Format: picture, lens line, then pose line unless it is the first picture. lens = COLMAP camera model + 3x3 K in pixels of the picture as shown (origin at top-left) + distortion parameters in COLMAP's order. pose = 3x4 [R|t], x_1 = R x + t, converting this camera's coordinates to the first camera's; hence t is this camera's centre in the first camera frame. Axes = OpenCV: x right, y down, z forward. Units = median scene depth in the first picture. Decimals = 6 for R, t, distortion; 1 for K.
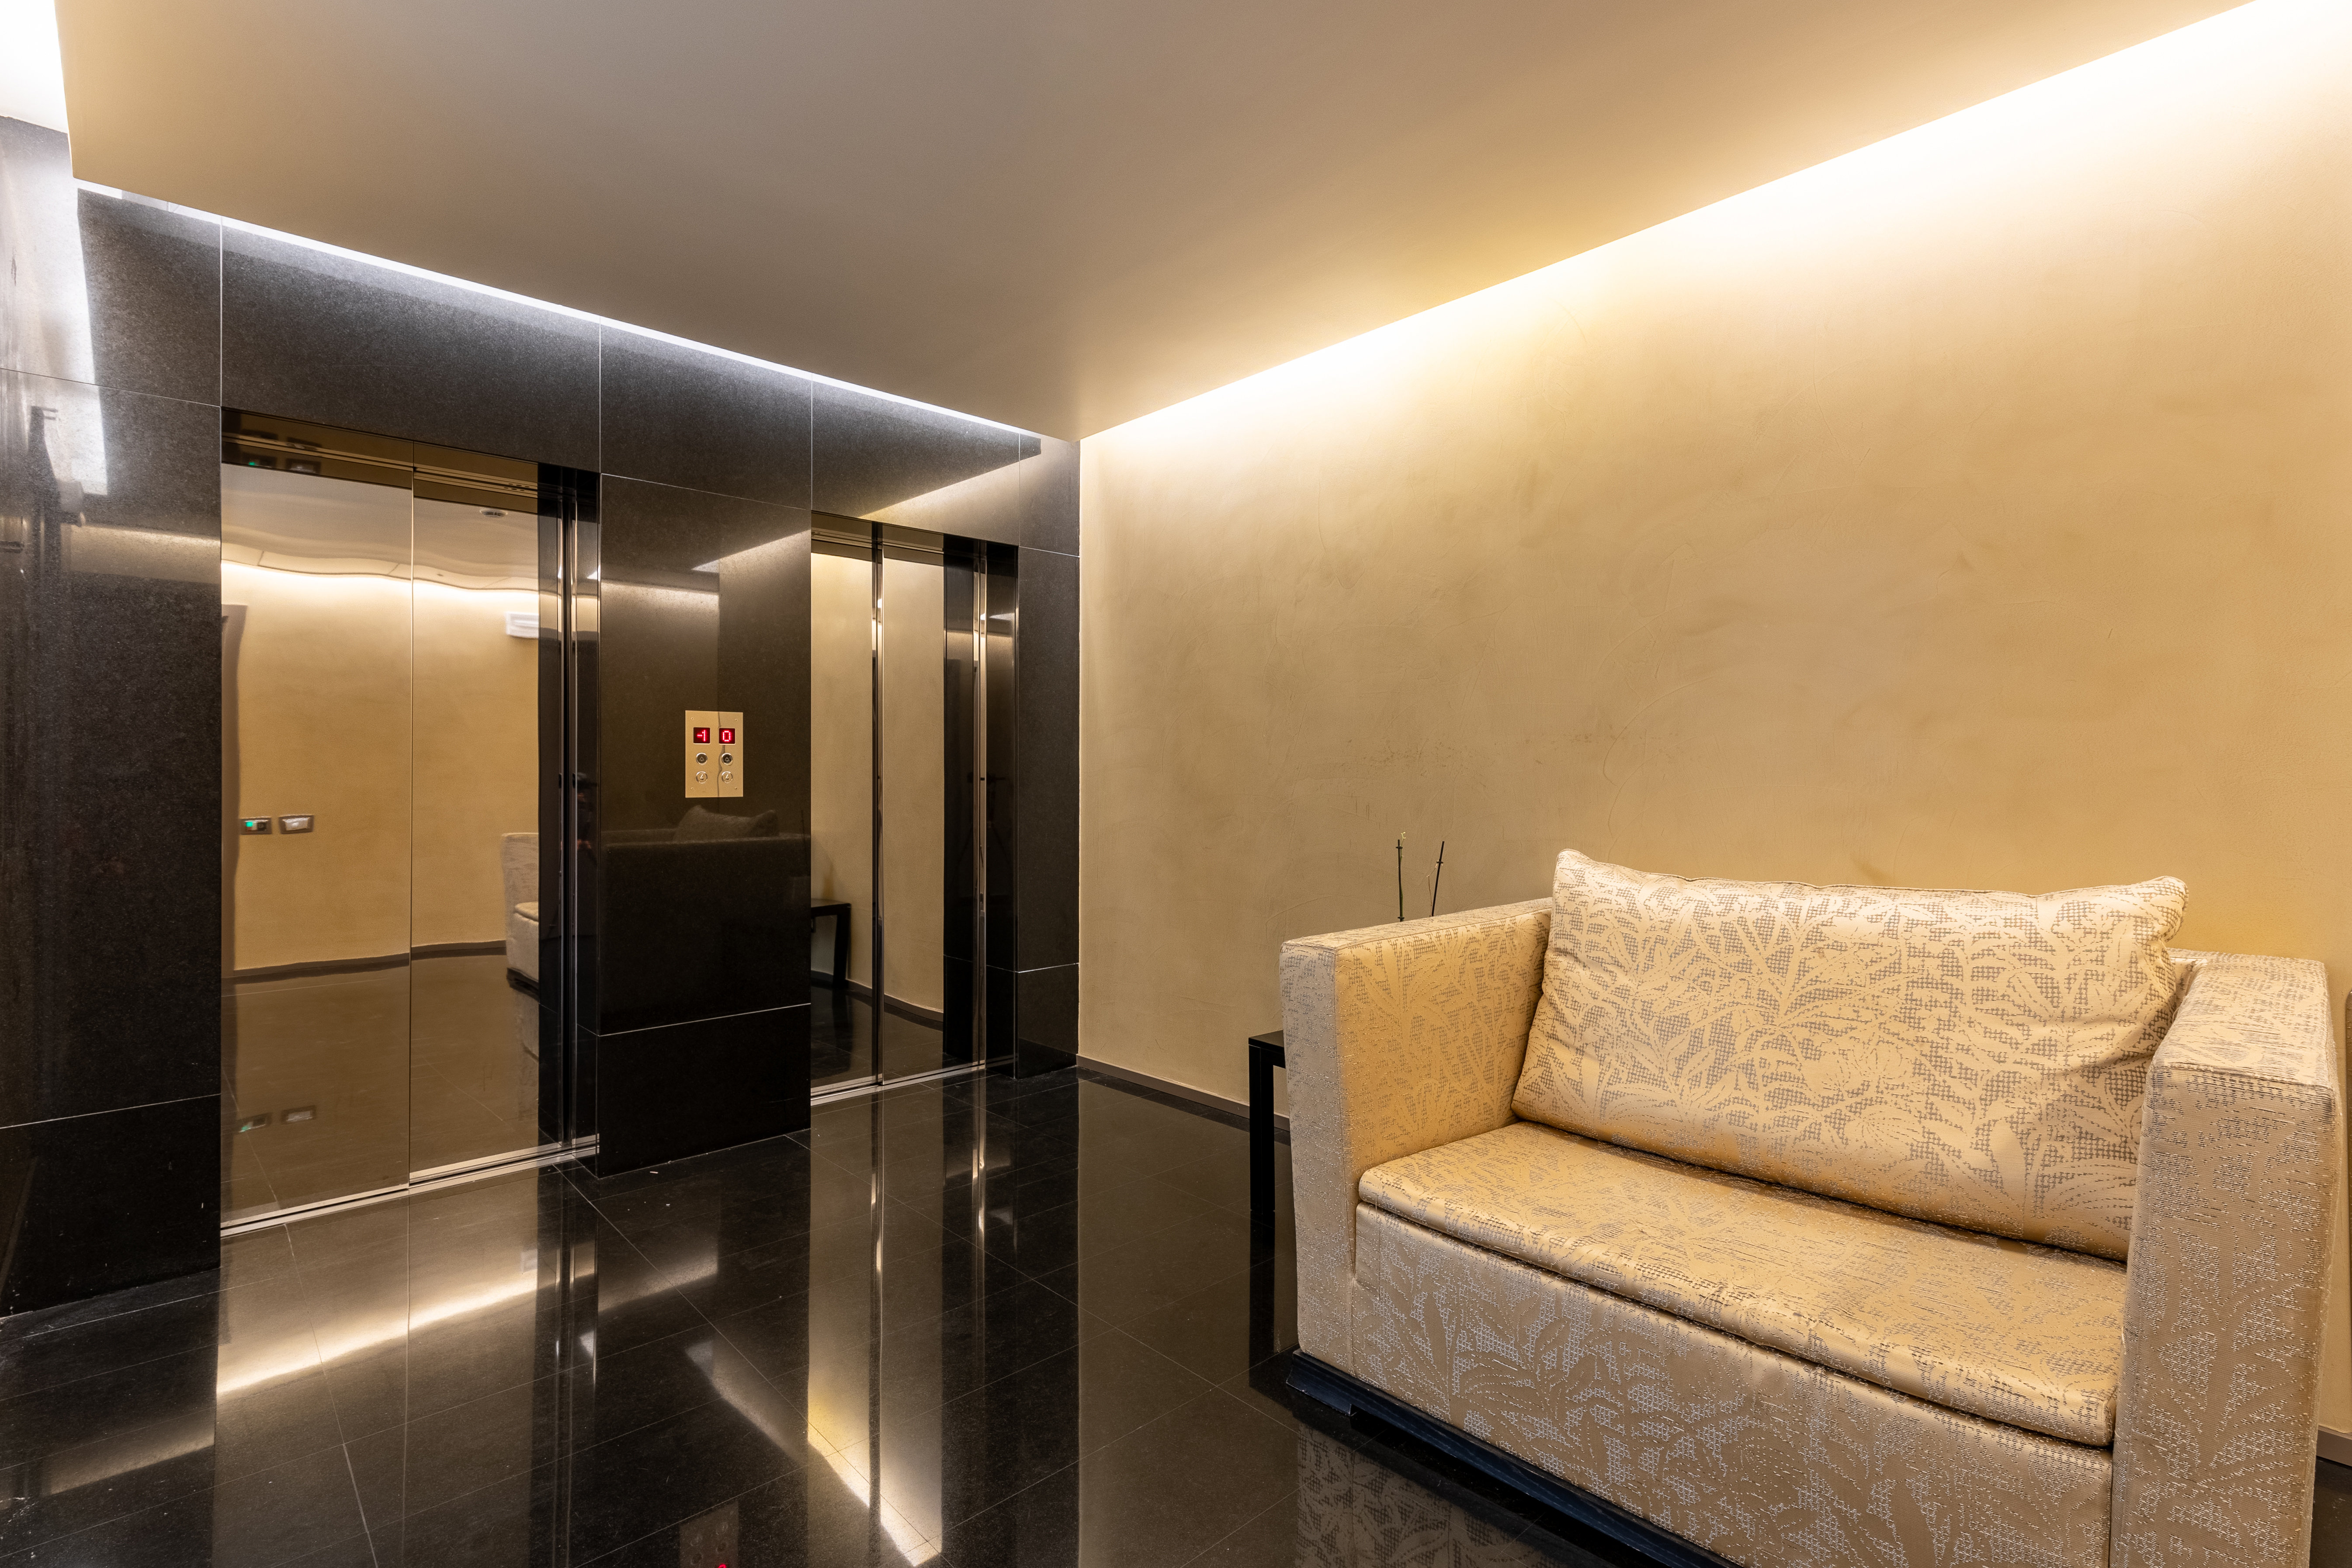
lens RADIAL K [[1067.0, 0, 1177.1], [0, 1067.0, 760.3], [0, 0, 1]] dist [0.003904, -0.000319]
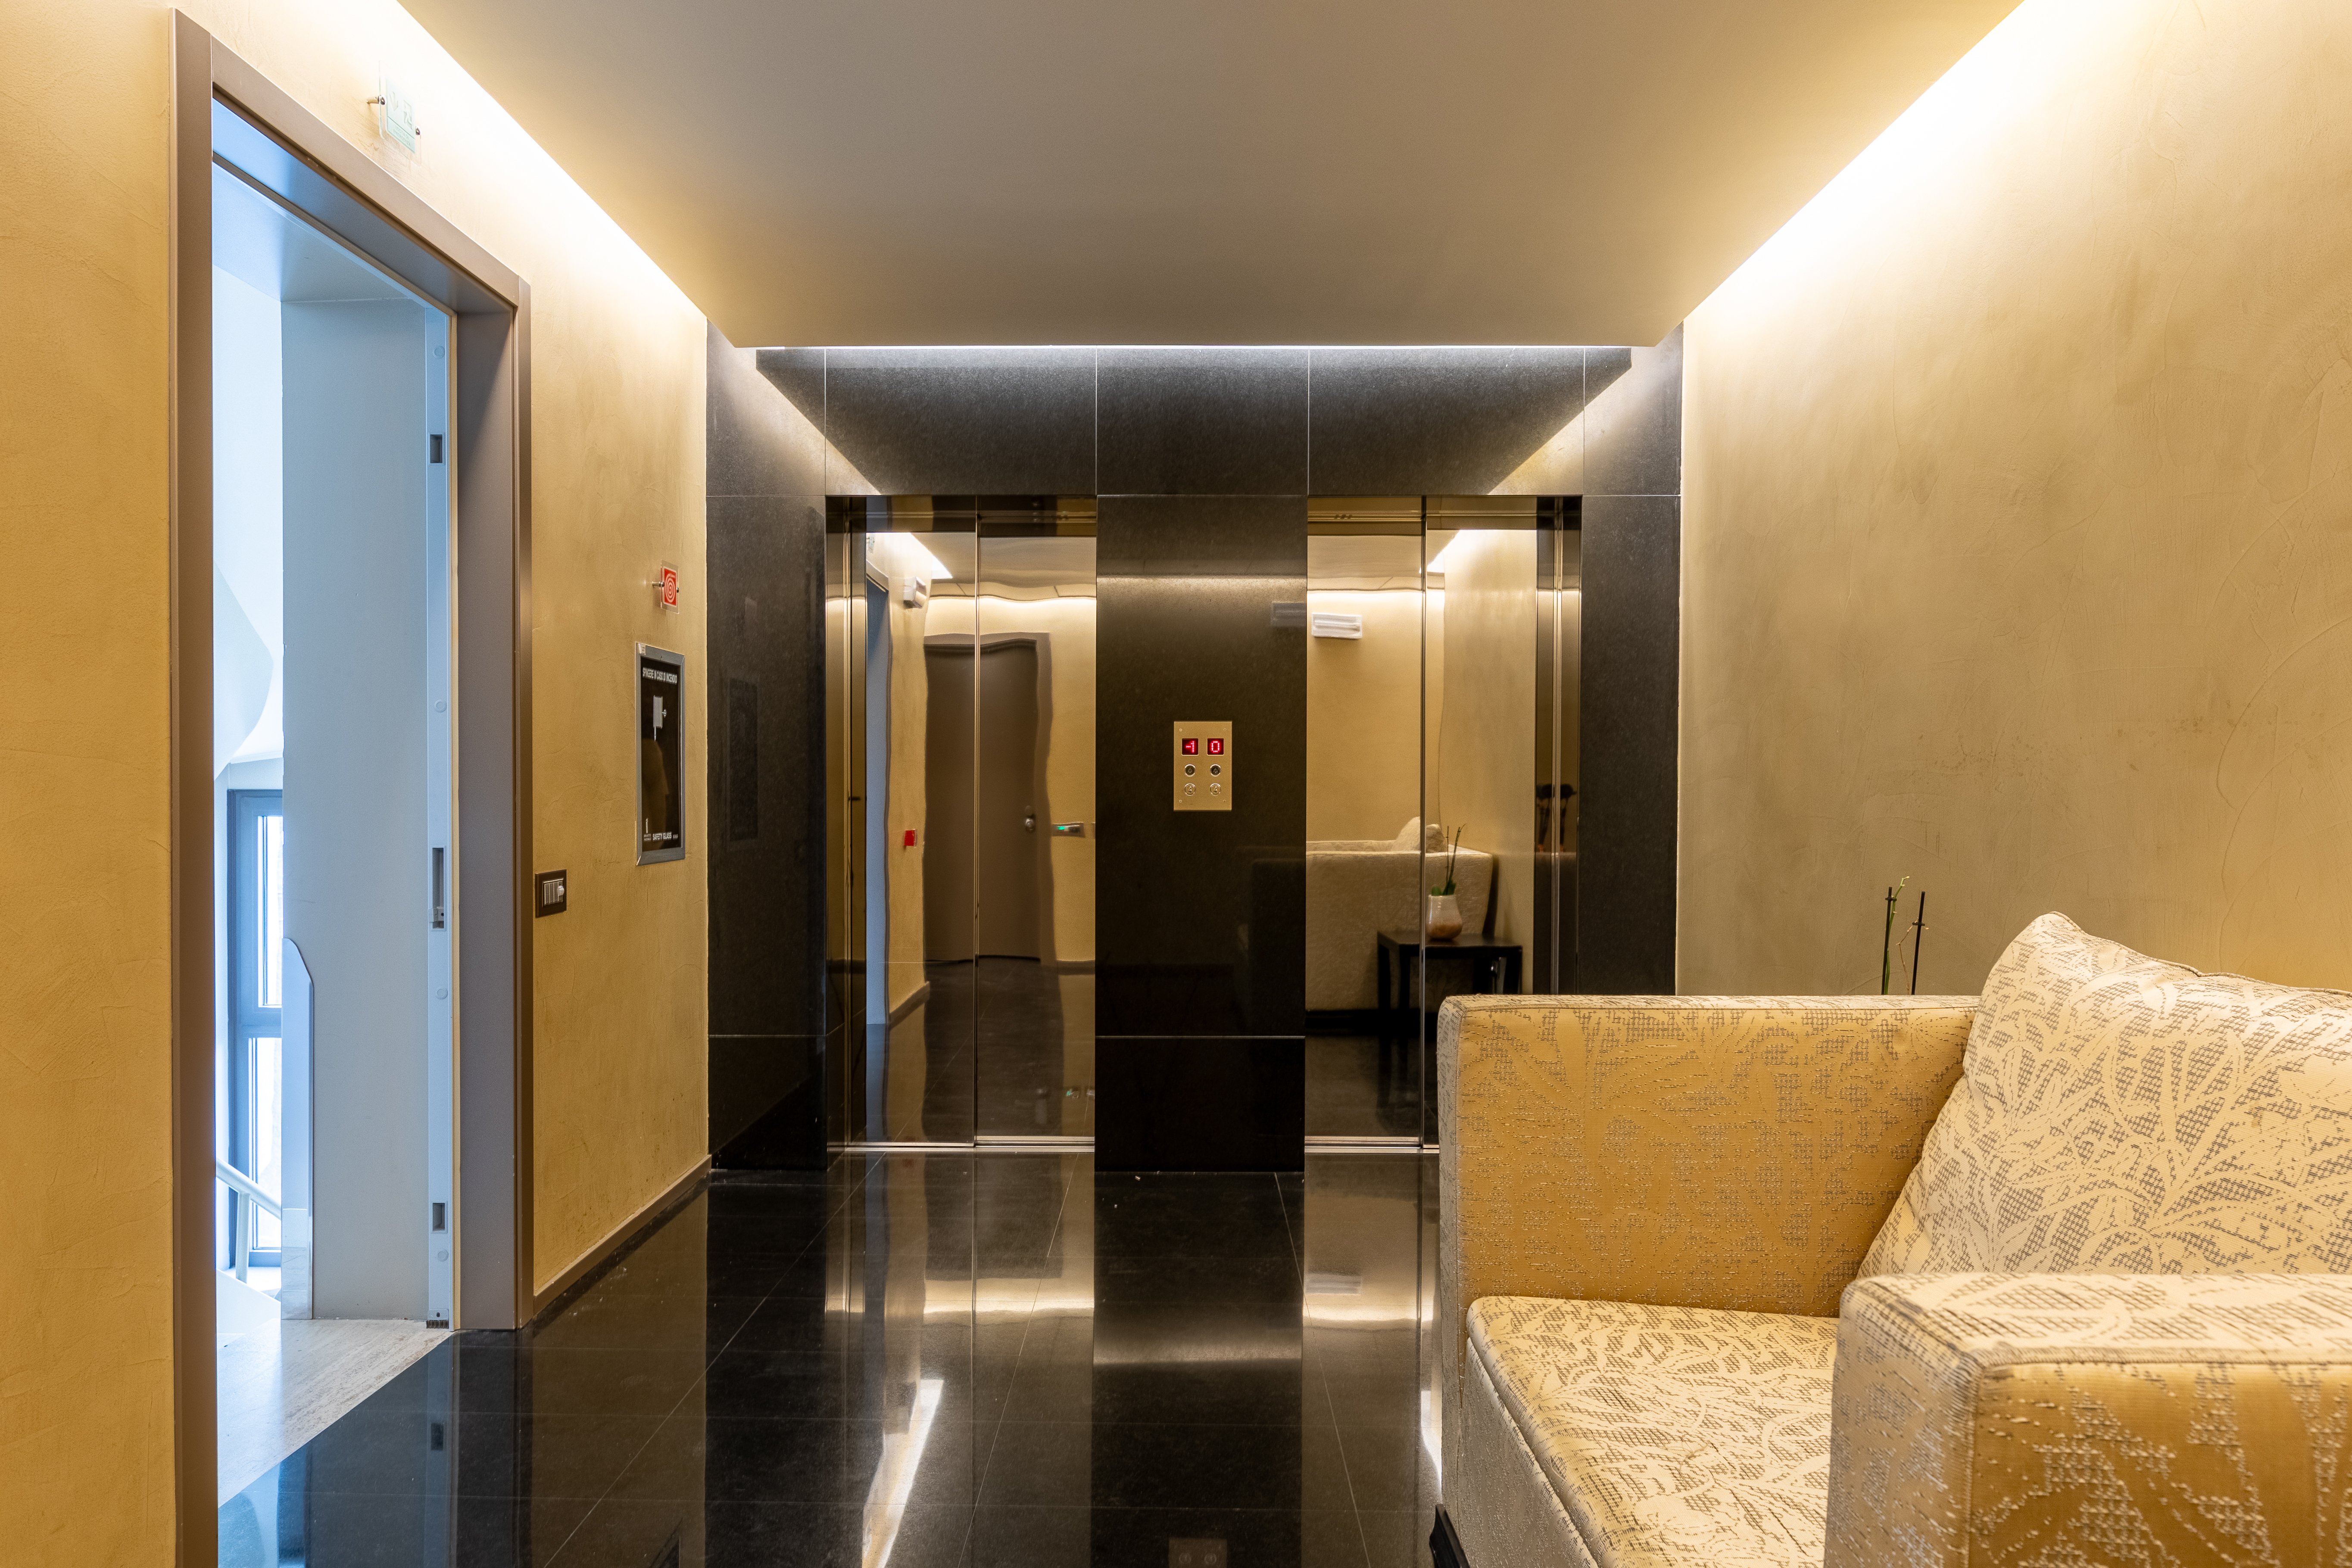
lens RADIAL K [[1395.0, 0, 1176.0], [0, 1395.0, 784.0], [0, 0, 1]] dist [-0.006625, 0.001604]
pose [[0.724235, 0.000468, -0.689553, 0.553631], [0.006109, 0.999956, 0.007095, 0.002514], [0.689526, -0.009351, 0.724201, 0.089723]]
